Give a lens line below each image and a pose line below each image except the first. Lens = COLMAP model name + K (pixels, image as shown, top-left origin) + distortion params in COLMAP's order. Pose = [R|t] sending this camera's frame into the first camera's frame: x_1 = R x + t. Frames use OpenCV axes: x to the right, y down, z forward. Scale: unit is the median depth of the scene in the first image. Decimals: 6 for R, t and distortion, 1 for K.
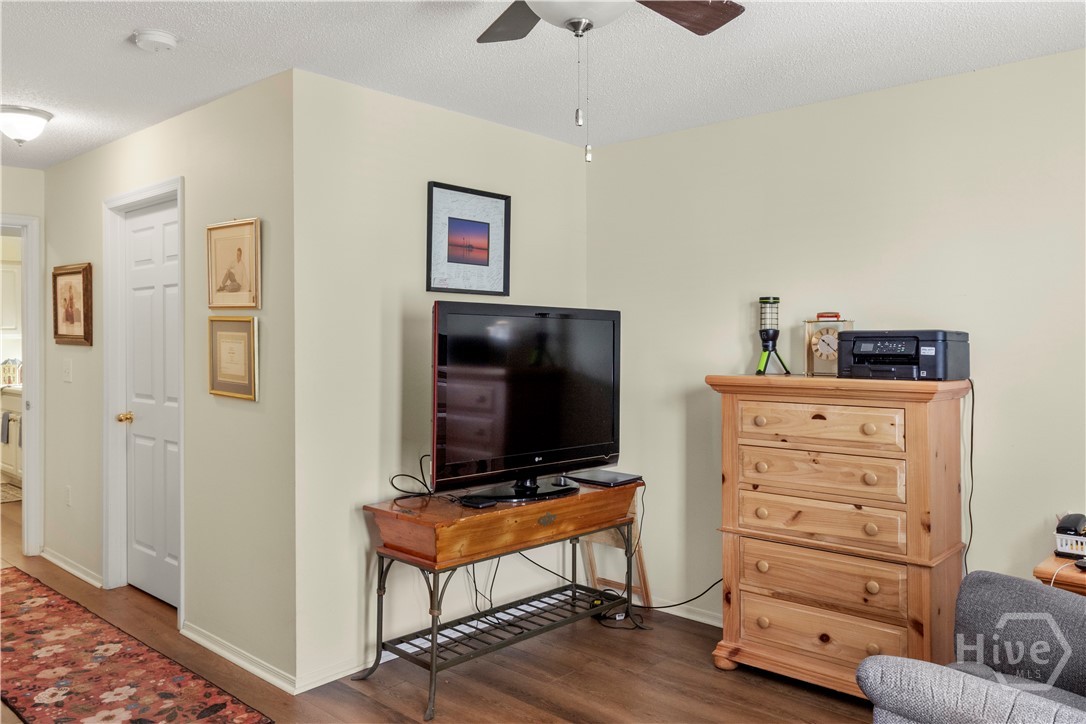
lens RADIAL K [[831.0, 0, 543.0], [0, 831.0, 362.0], [0, 0, 1]] dist [-0.005826, -0.005656]
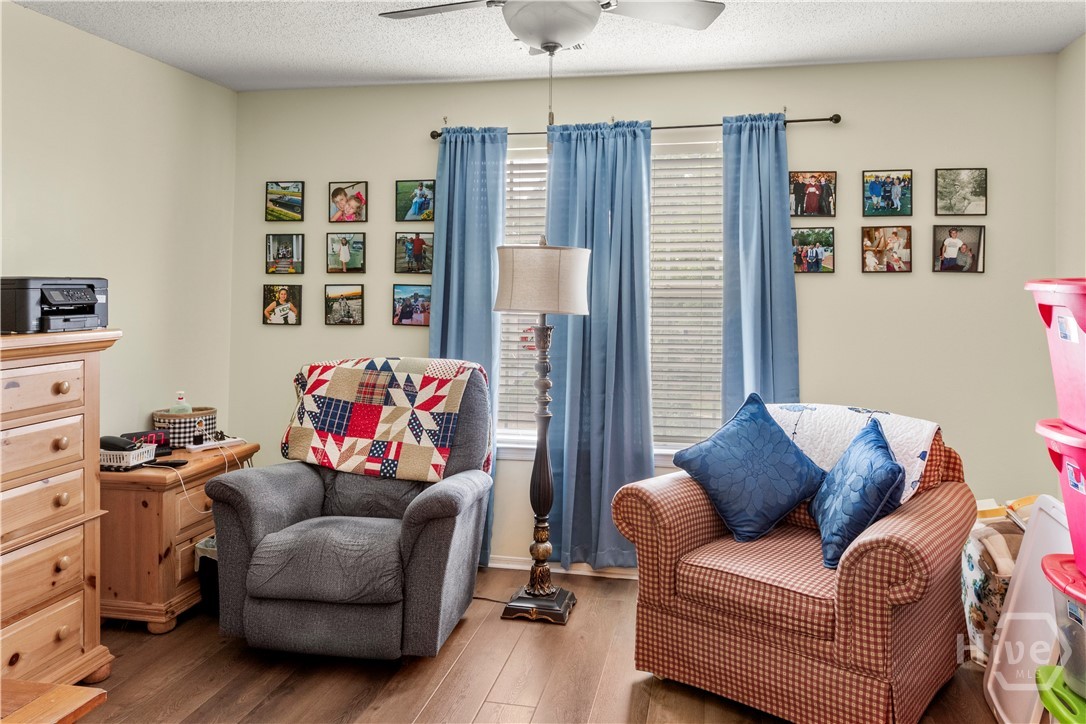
lens RADIAL K [[805.6, 0, 543.3], [0, 805.6, 279.1], [0, 0, 1]] dist [0.002671, -0.001624]
pose [[-0.515349, -0.001083, 0.856980, -0.516137], [0.009668, 0.999928, 0.007078, -0.030820], [-0.856926, 0.011933, -0.515301, 0.837309]]
